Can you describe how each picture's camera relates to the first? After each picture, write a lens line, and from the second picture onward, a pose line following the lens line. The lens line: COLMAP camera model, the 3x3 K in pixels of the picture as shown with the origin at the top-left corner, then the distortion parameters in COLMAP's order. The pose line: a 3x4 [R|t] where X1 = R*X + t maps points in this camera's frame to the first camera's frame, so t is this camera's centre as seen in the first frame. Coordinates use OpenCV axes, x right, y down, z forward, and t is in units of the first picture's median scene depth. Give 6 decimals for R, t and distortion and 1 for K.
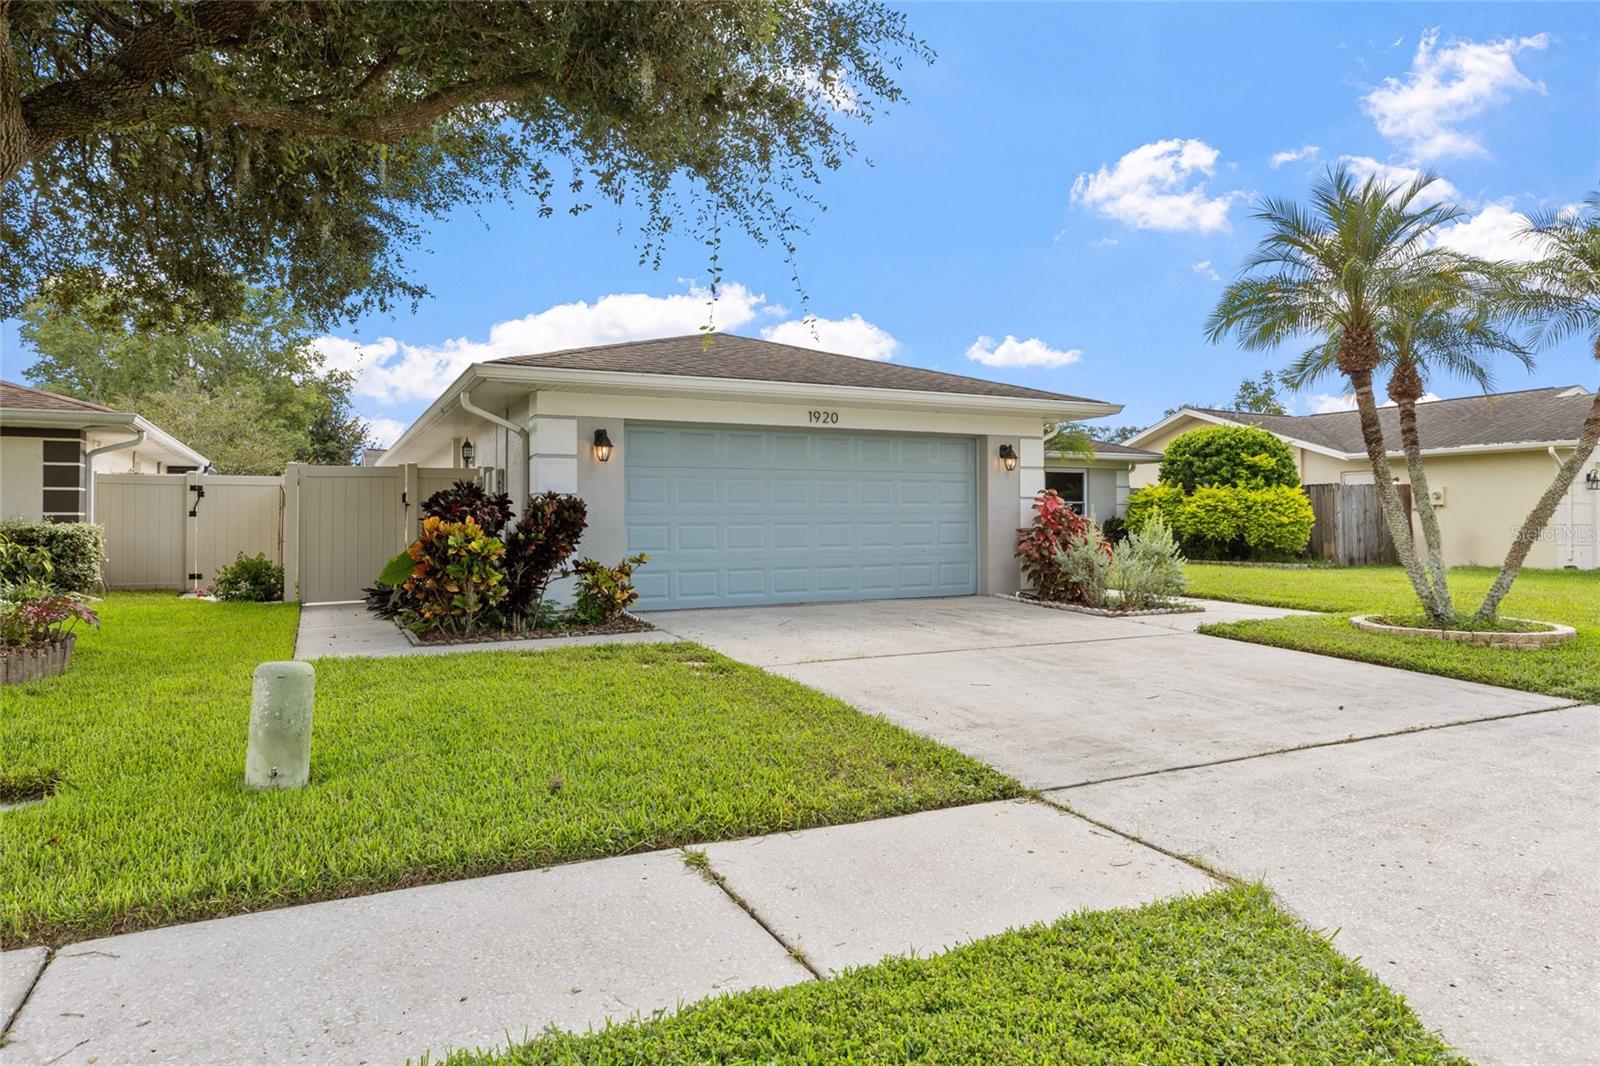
lens RADIAL K [[964.3, 0, 800.2], [0, 964.3, 524.9], [0, 0, 1]] dist [0.002373, -0.000279]
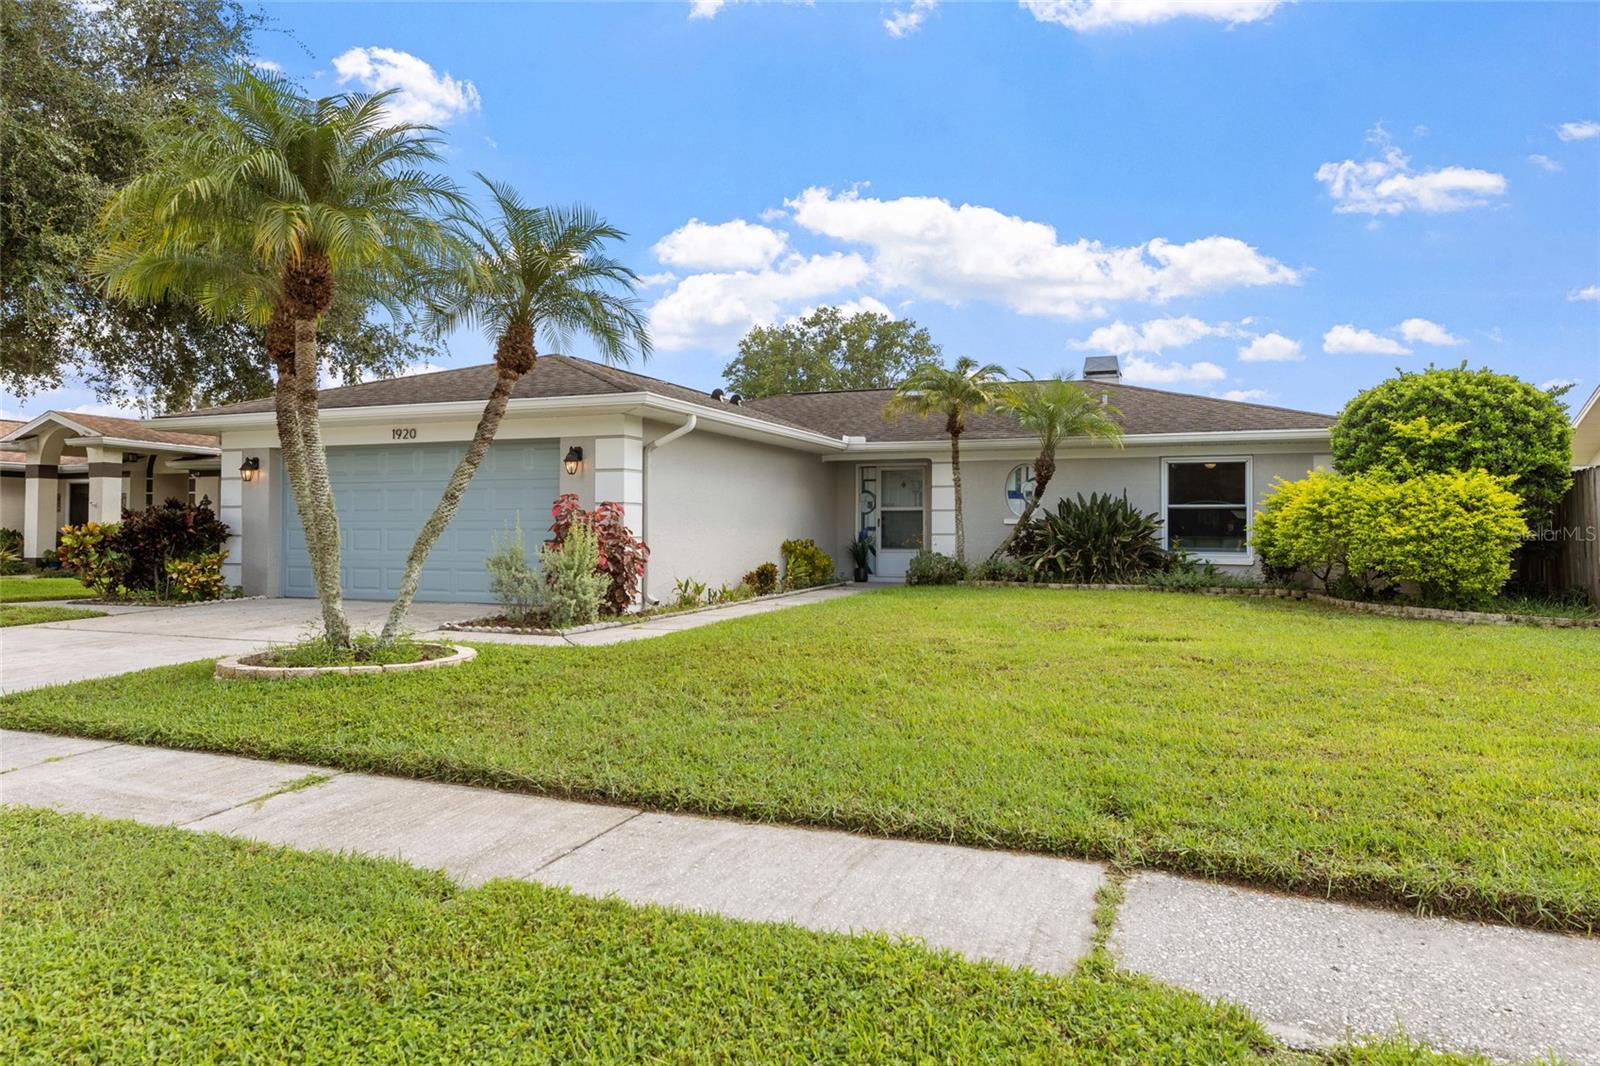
lens RADIAL K [[1055.4, 0, 797.3], [0, 1055.4, 531.7], [0, 0, 1]] dist [0.018625, 0.000981]
pose [[0.655547, 0.005694, -0.755133, 0.712689], [-0.010496, 0.999944, -0.001573, -0.000962], [0.755081, 0.008957, 0.655570, 0.310755]]
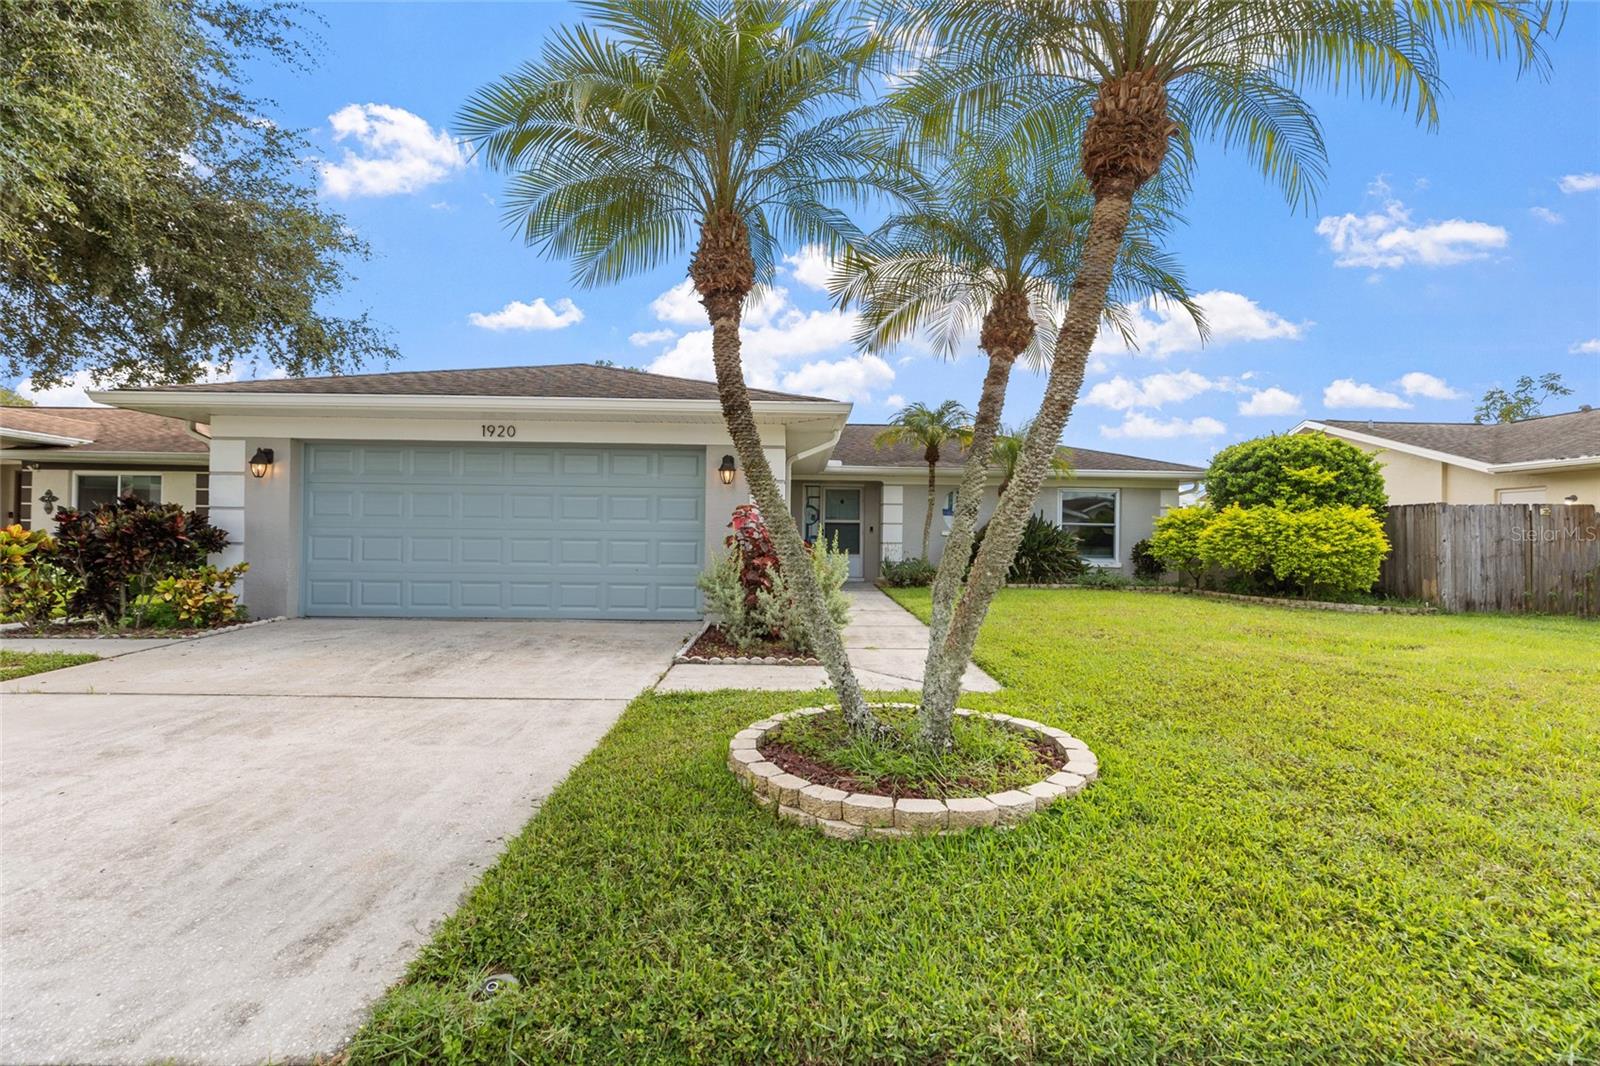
lens RADIAL K [[718.9, 0, 796.2], [0, 718.9, 535.7], [0, 0, 1]] dist [0.000449, 0.000912]
pose [[0.899529, 0.017327, -0.436516, 0.354704], [-0.020545, 0.999785, -0.002651, -0.005221], [0.436377, 0.011353, 0.899692, 0.270957]]
